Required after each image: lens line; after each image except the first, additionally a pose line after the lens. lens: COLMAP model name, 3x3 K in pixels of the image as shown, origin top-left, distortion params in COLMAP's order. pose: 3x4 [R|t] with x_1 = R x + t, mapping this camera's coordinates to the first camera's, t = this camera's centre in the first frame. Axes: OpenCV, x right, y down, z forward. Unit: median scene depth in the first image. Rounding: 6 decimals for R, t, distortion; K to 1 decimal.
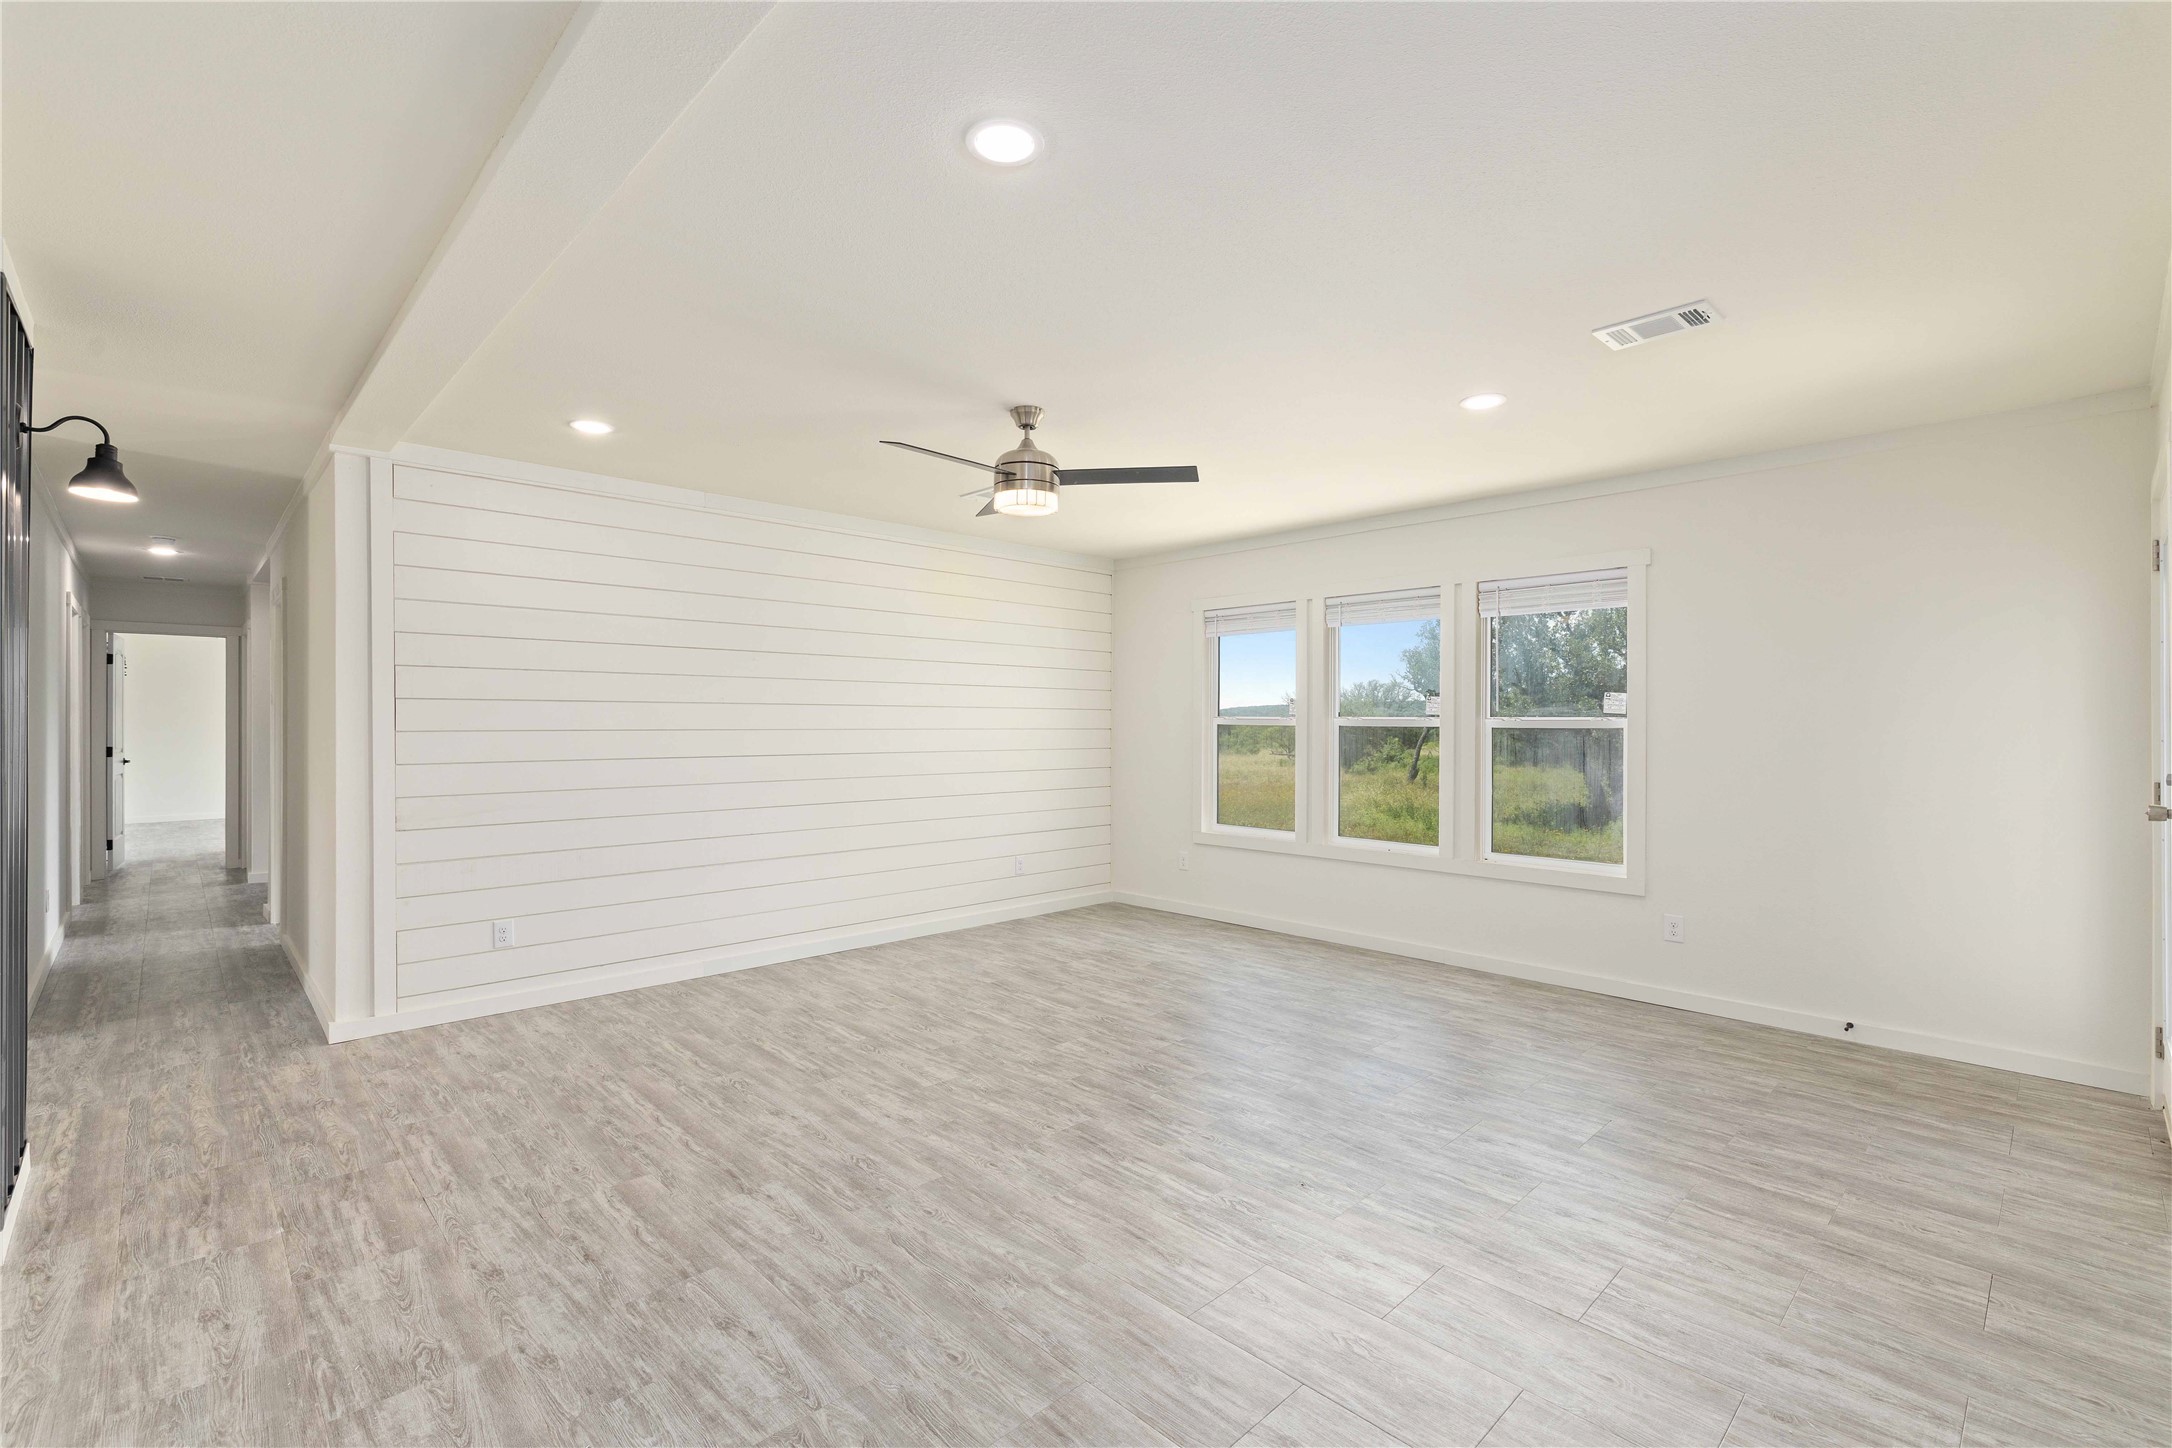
lens RADIAL K [[975.1, 0, 1096.9], [0, 975.1, 692.0], [0, 0, 1]] dist [-0.002499, 0.000146]
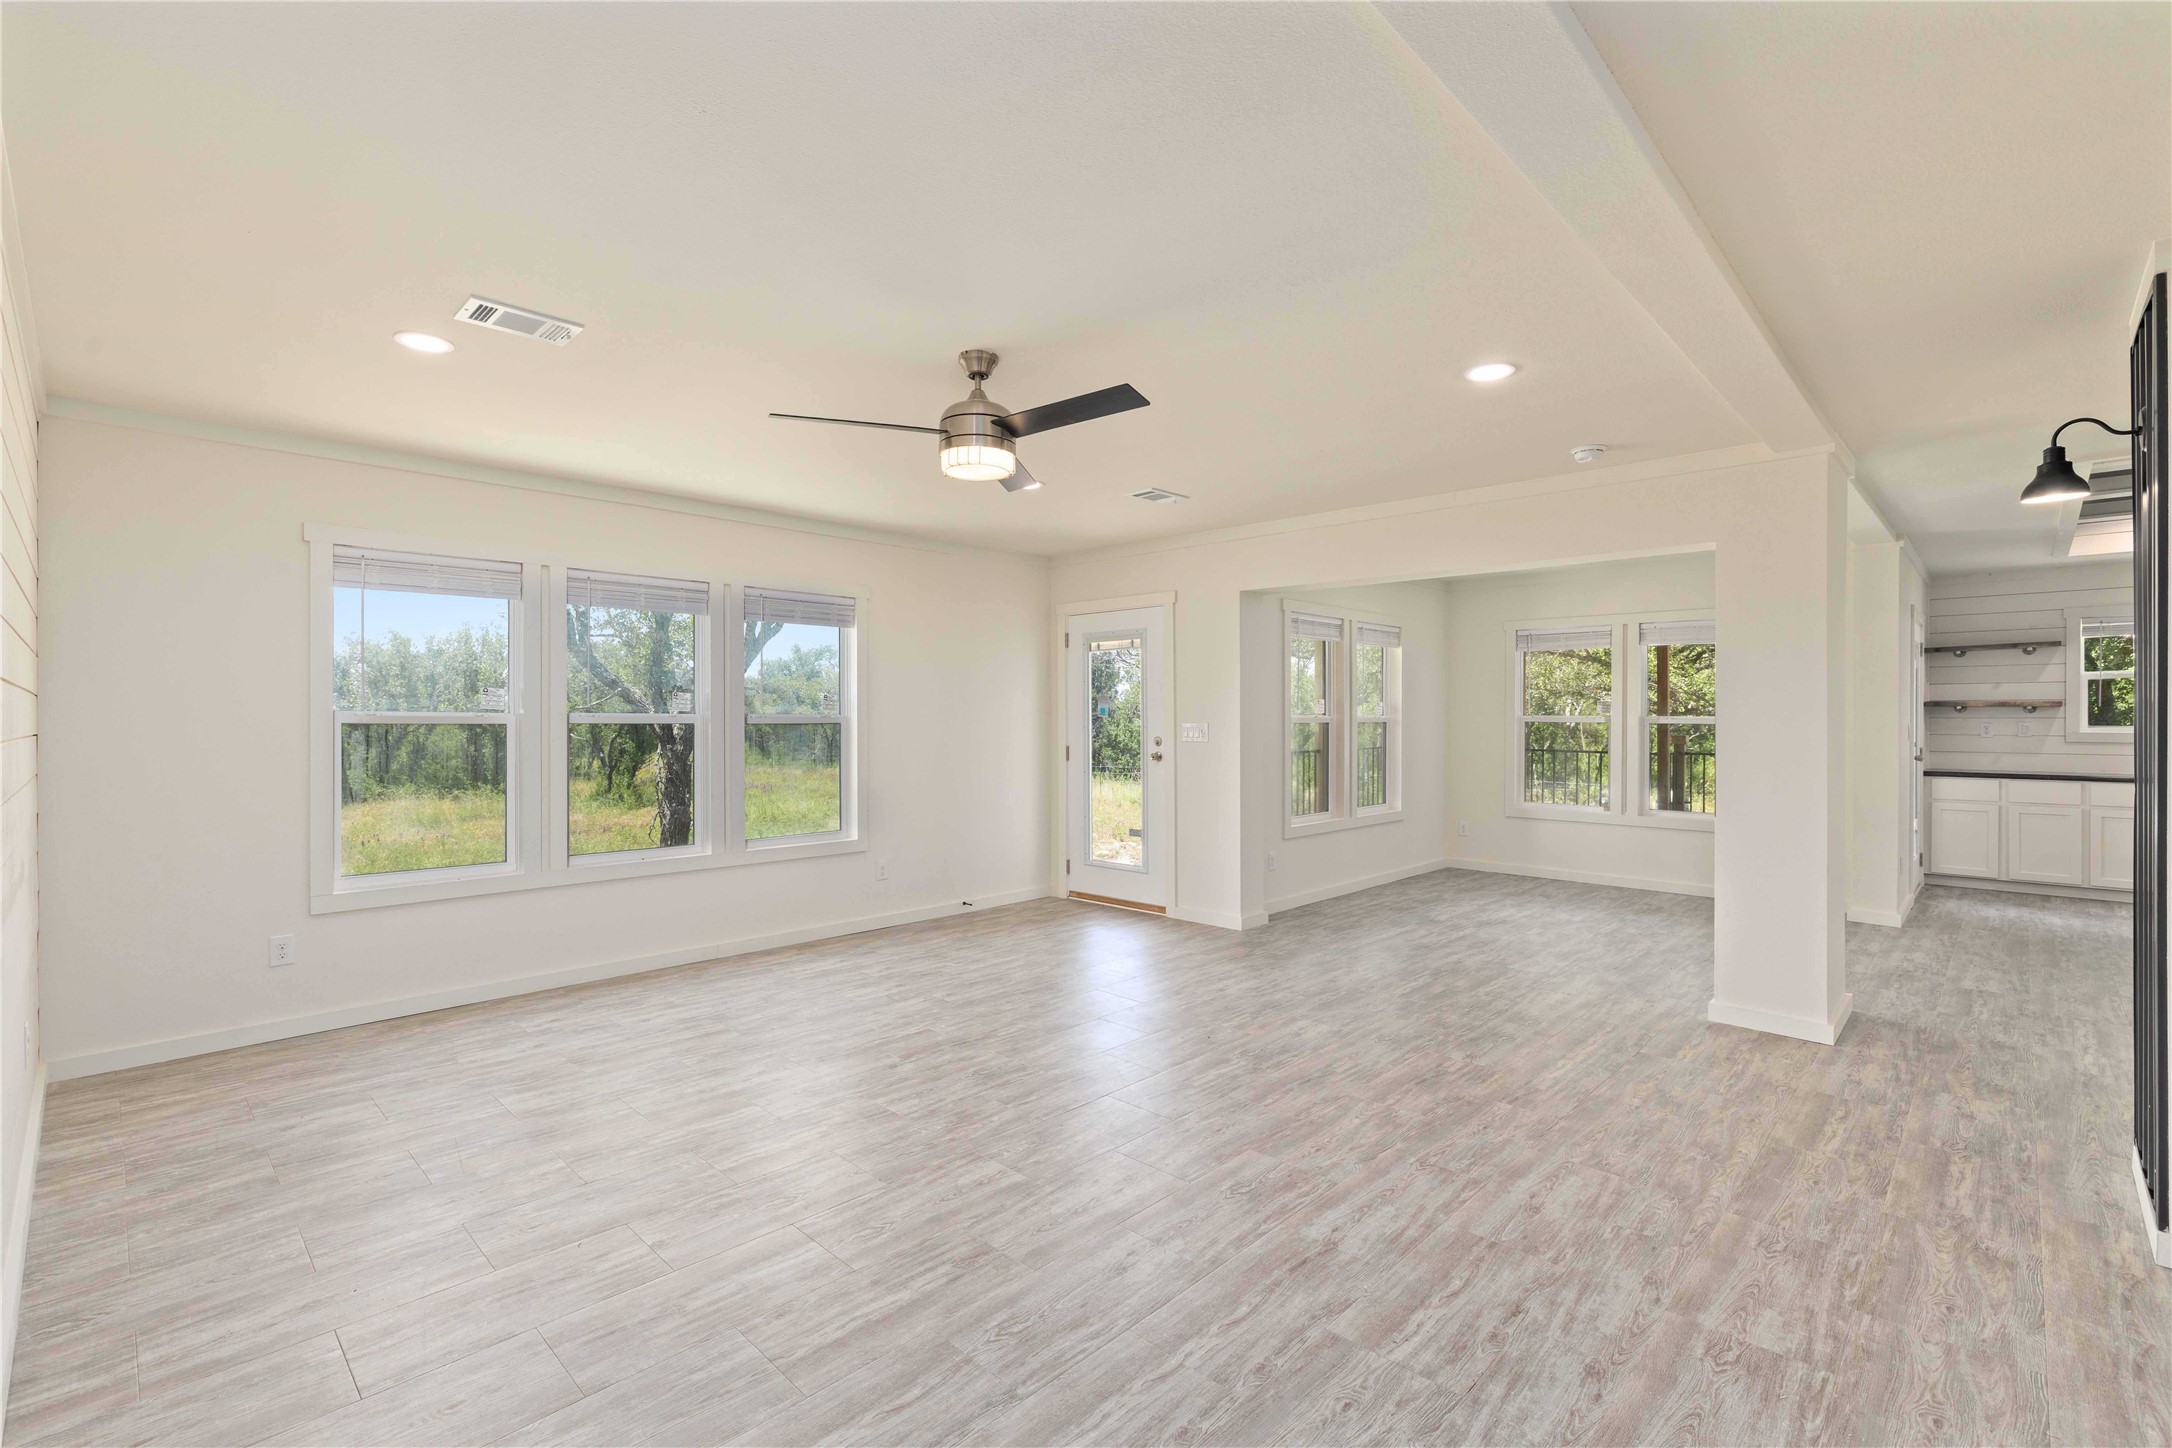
lens RADIAL K [[947.6, 0, 1076.7], [0, 947.6, 717.9], [0, 0, 1]] dist [0.001075, 0.000068]
pose [[-0.024811, -0.001802, 0.999691, -1.146342], [-0.031096, 0.999516, 0.001030, 0.030678], [-0.999208, -0.031061, -0.024855, 1.189125]]
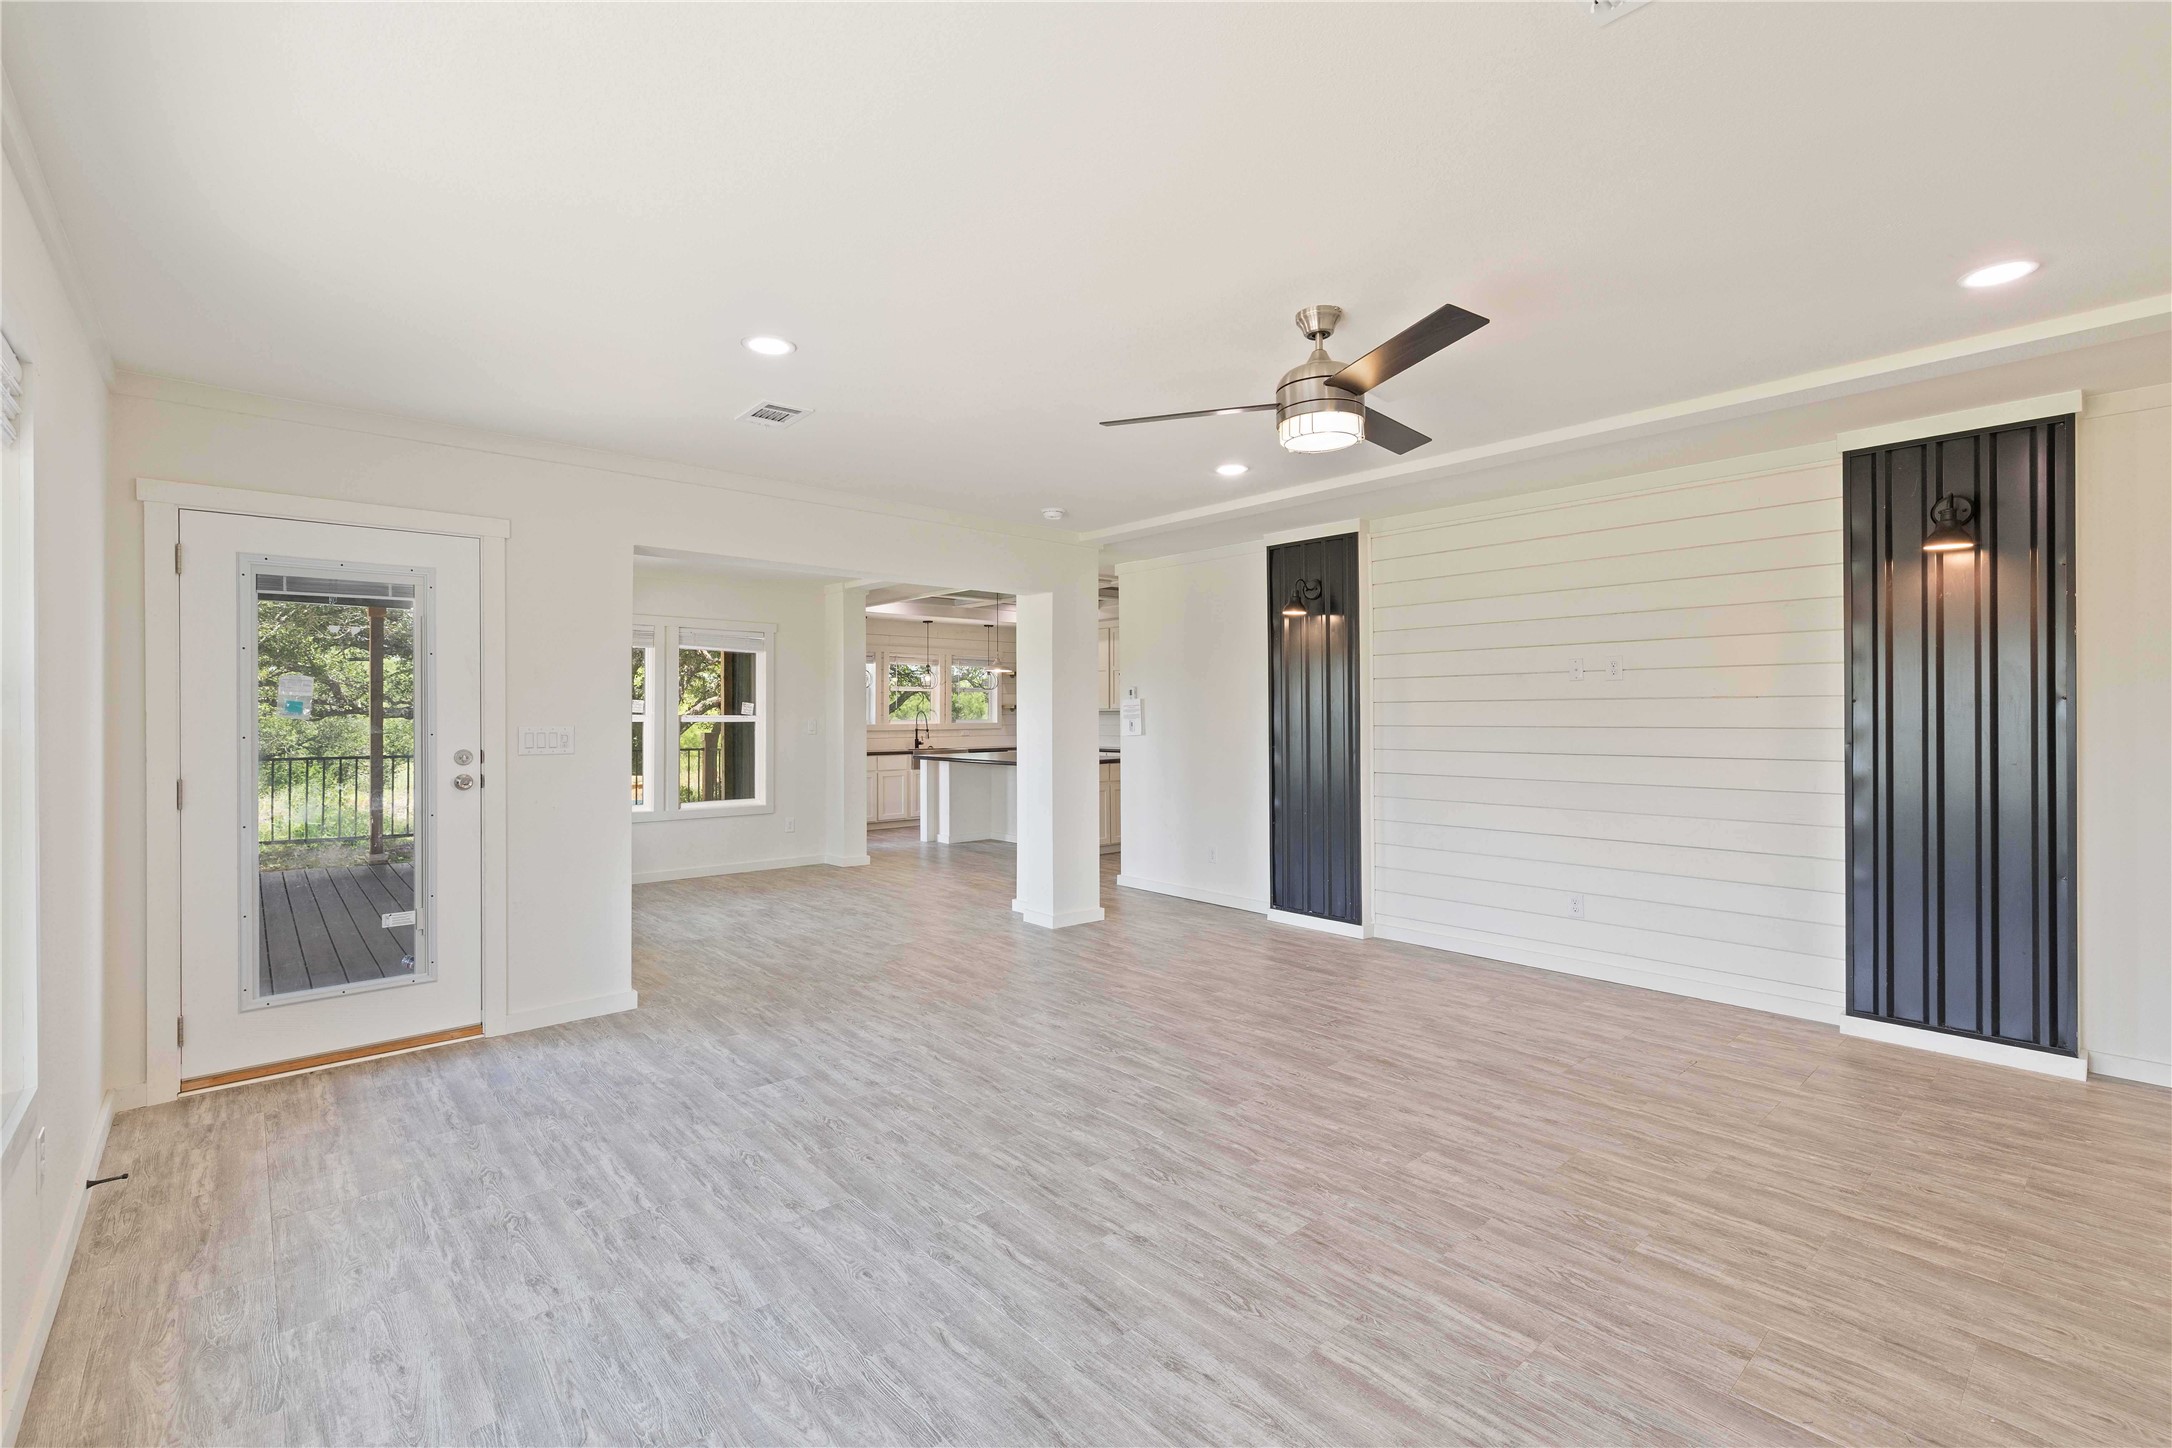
lens RADIAL K [[947.6, 0, 1076.7], [0, 947.6, 717.9], [0, 0, 1]] dist [0.001075, 0.000068]
pose [[-0.998203, 0.001362, 0.059912, 0.095512], [-0.000220, 0.999651, -0.026399, 0.062398], [-0.059927, -0.026365, -0.997855, 2.219303]]
